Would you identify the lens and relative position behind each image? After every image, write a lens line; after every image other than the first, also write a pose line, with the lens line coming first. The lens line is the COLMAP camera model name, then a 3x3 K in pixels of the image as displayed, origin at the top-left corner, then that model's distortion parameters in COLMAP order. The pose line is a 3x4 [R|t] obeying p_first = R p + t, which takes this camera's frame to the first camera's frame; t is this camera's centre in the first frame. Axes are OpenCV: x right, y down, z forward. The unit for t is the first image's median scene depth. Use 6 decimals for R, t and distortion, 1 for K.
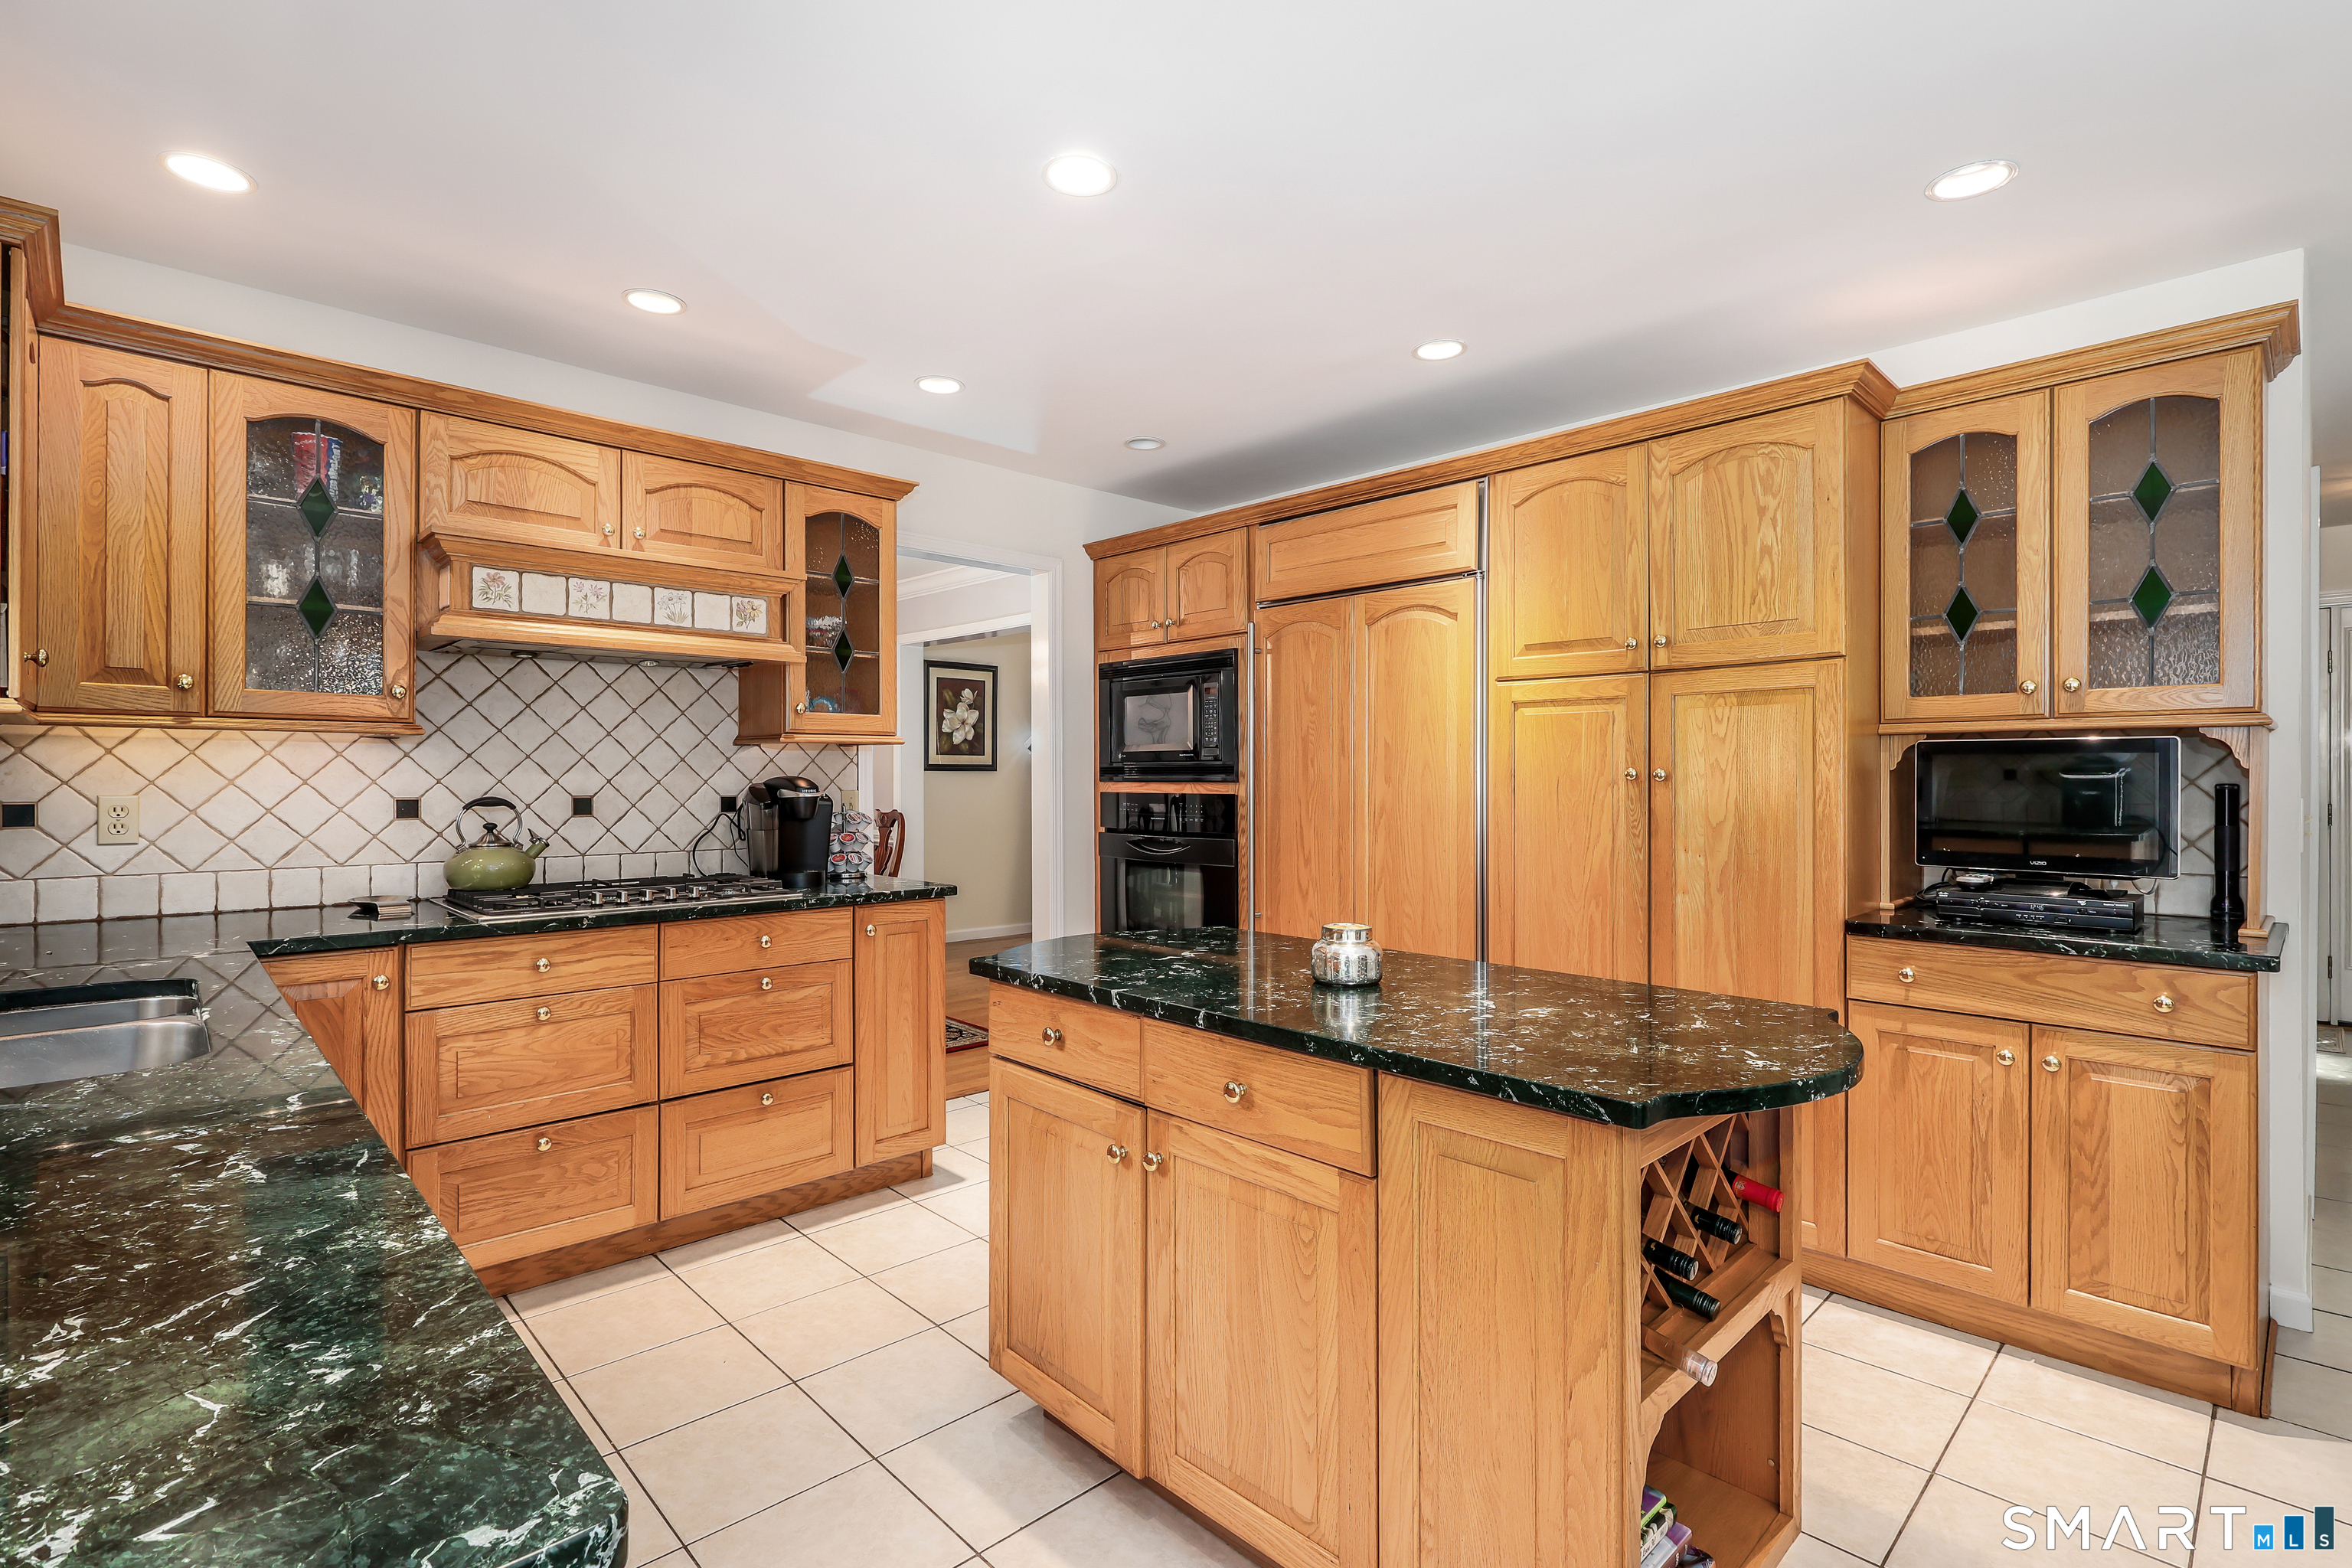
lens RADIAL K [[1110.6, 0, 1180.0], [0, 1110.6, 776.9], [0, 0, 1]] dist [-0.000976, -0.000057]
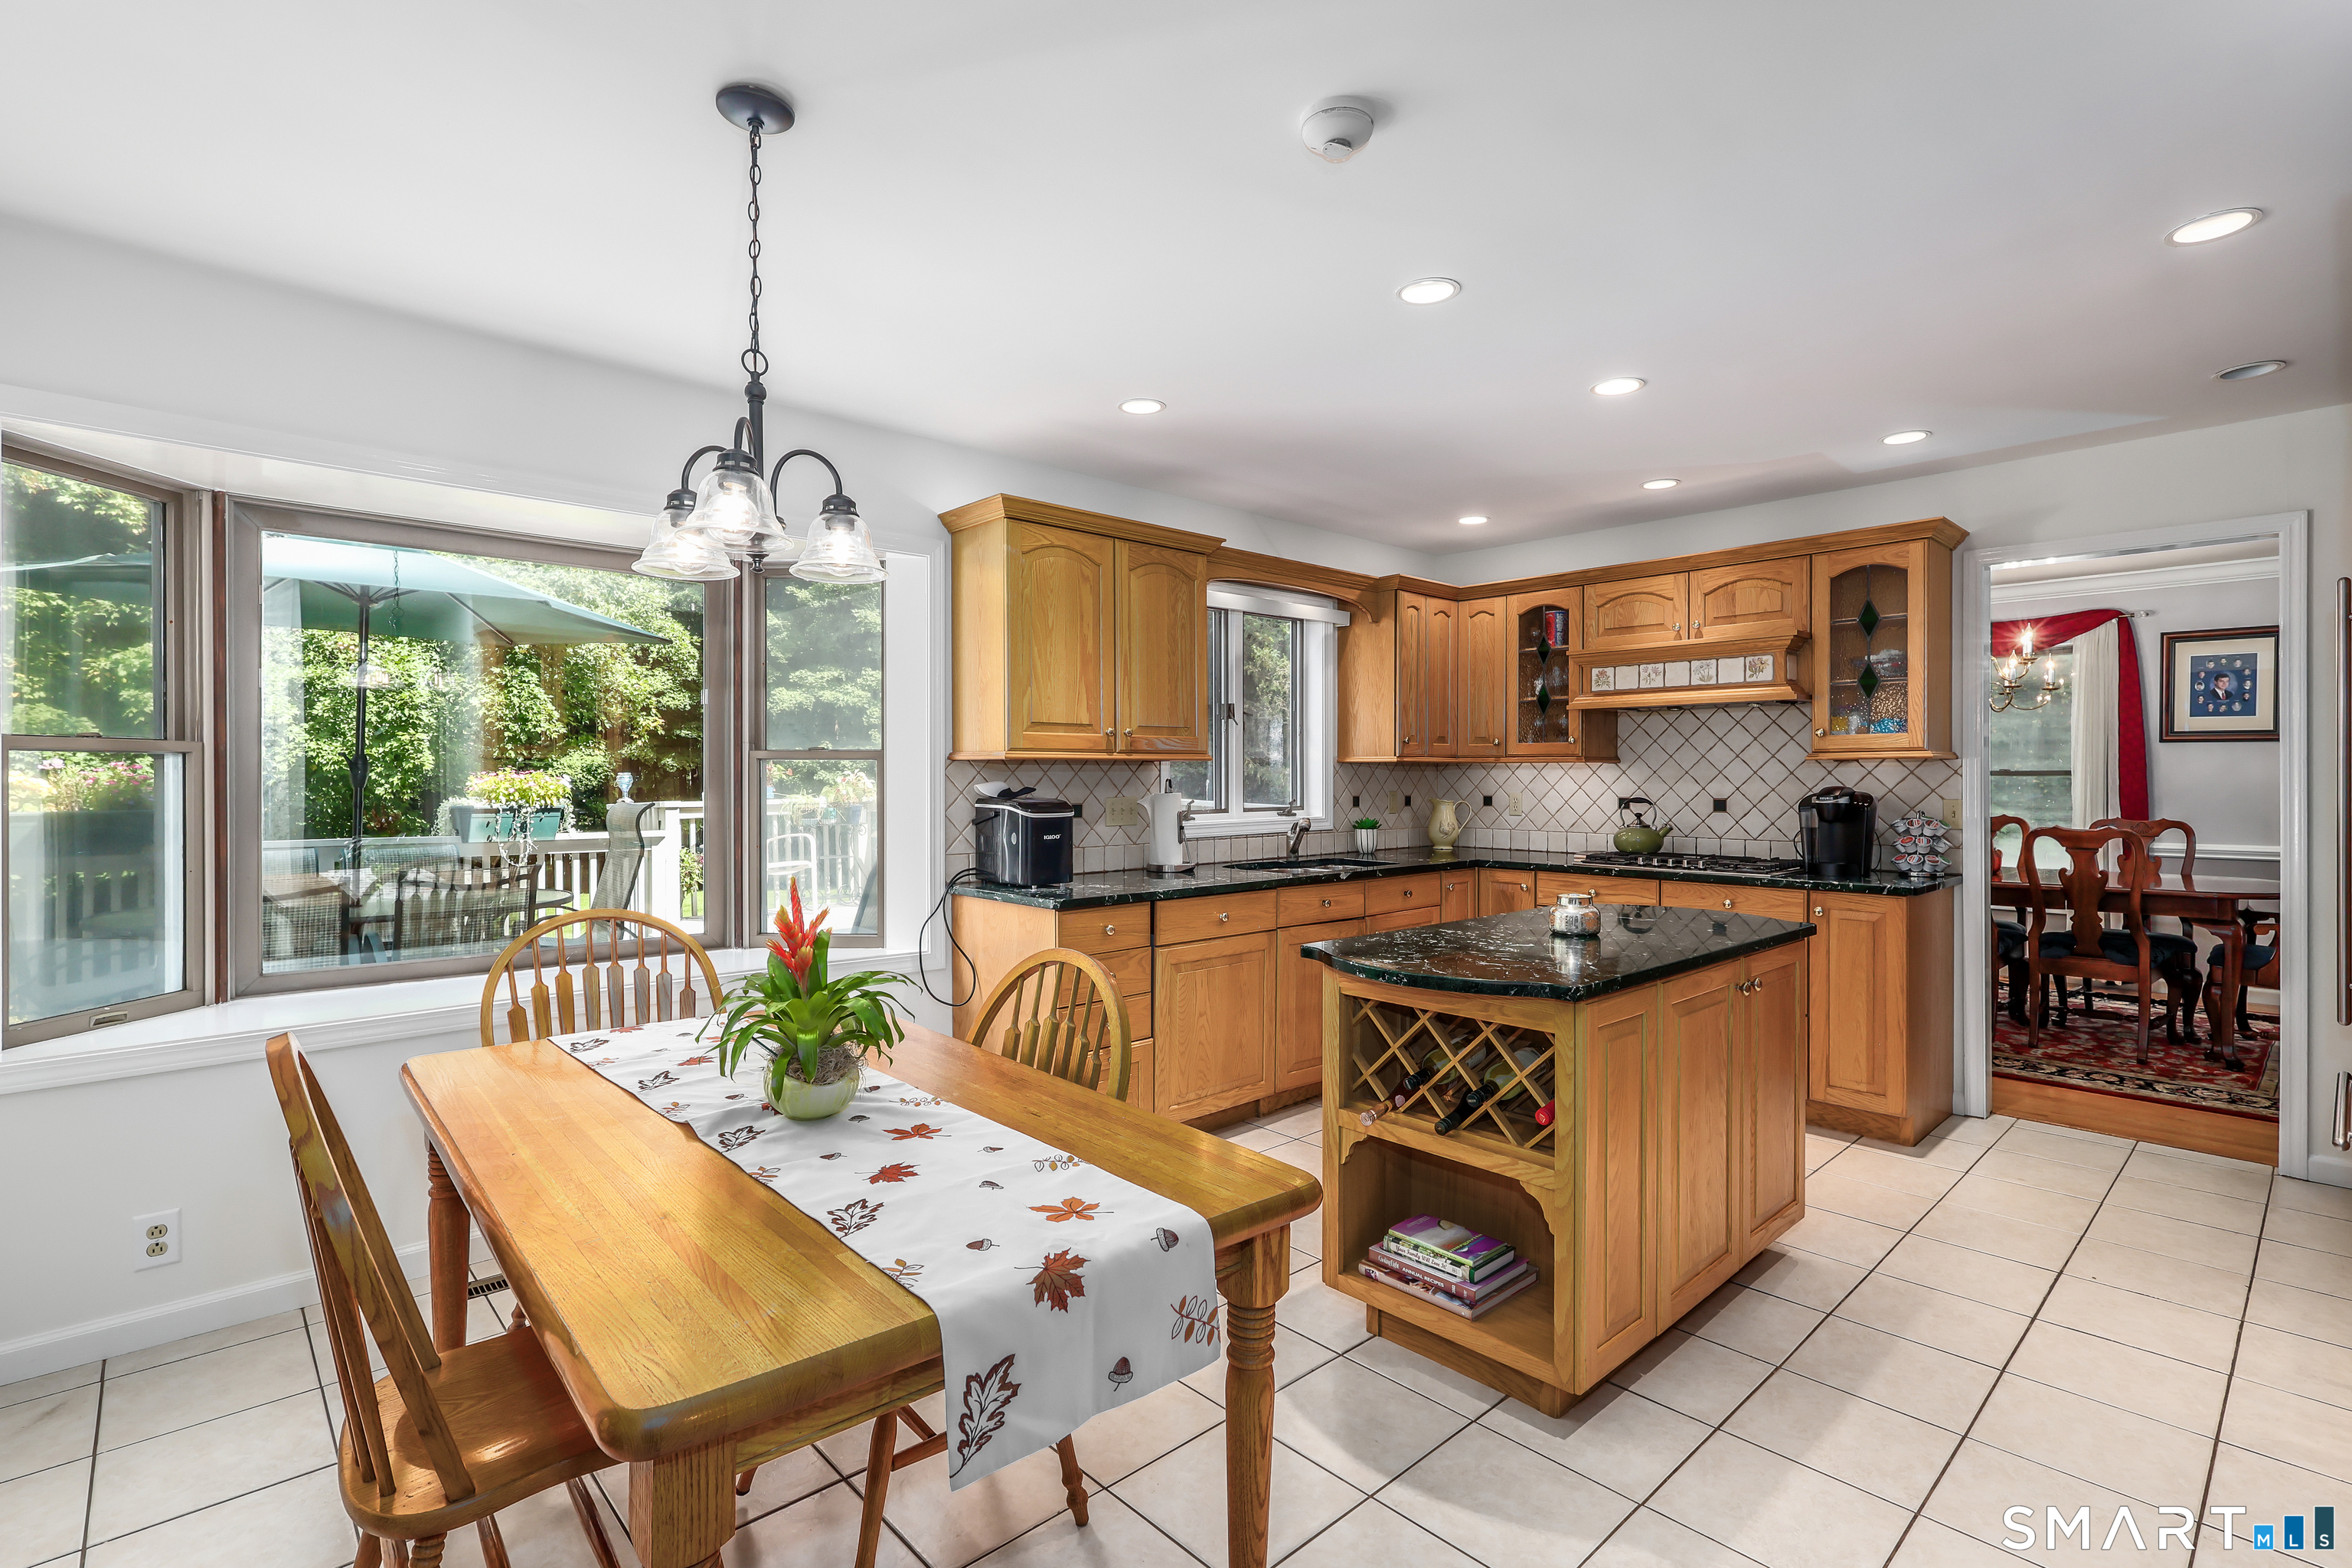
lens RADIAL K [[1073.8, 0, 1166.7], [0, 1073.8, 776.5], [0, 0, 1]] dist [-0.001824, 0.000399]
pose [[-0.027738, 0.001349, -0.999614, 0.981272], [0.000535, 0.999999, 0.001334, -0.015401], [0.999615, -0.000498, -0.027738, 0.319081]]
